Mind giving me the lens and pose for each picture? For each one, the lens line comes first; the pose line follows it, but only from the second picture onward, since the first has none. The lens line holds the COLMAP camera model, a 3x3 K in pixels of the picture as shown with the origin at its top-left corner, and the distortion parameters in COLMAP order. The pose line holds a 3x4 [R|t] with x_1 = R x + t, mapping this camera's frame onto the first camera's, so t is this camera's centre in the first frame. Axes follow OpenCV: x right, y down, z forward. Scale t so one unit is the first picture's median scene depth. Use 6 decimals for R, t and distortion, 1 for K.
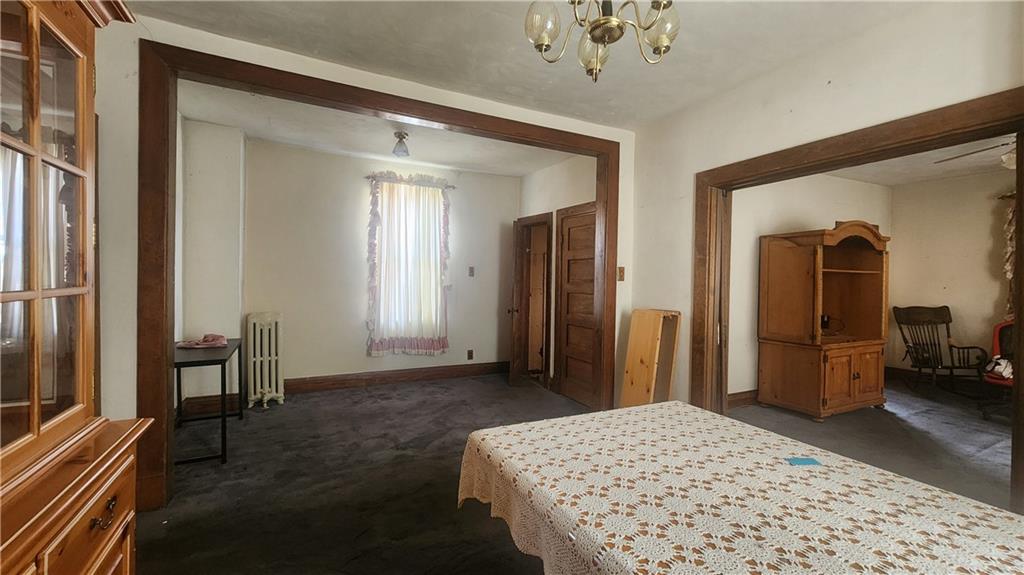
lens RADIAL K [[418.5, 0, 509.6], [0, 418.5, 283.8], [0, 0, 1]] dist [-0.001793, -0.000600]
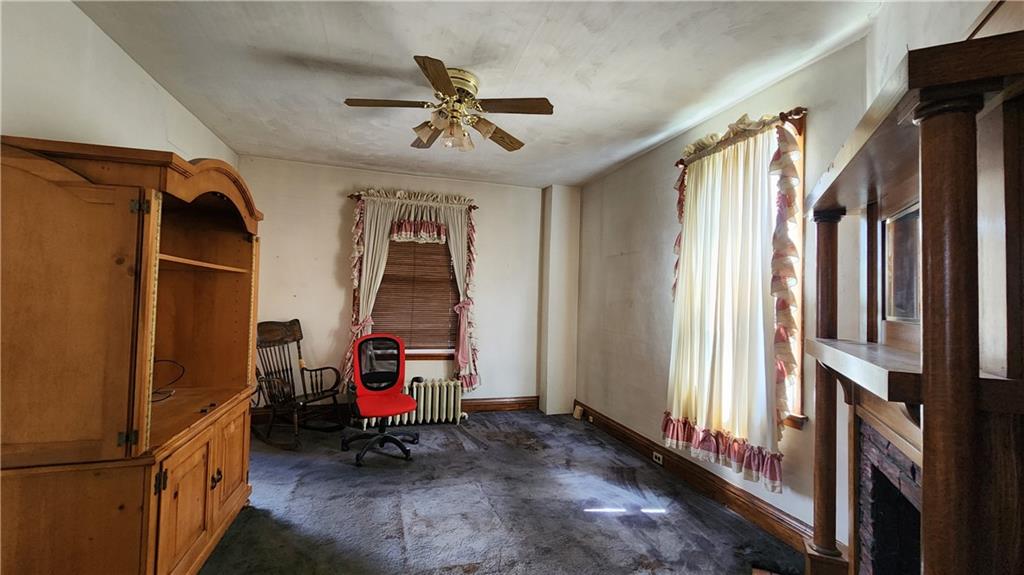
lens RADIAL K [[418.5, 0, 510.9], [0, 418.5, 284.7], [0, 0, 1]] dist [-0.001793, -0.000600]
pose [[0.156637, 0.021905, 0.987413, 0.374324], [-0.015614, 0.999684, -0.019700, -0.003185], [-0.987533, -0.012332, 0.156930, 0.555191]]
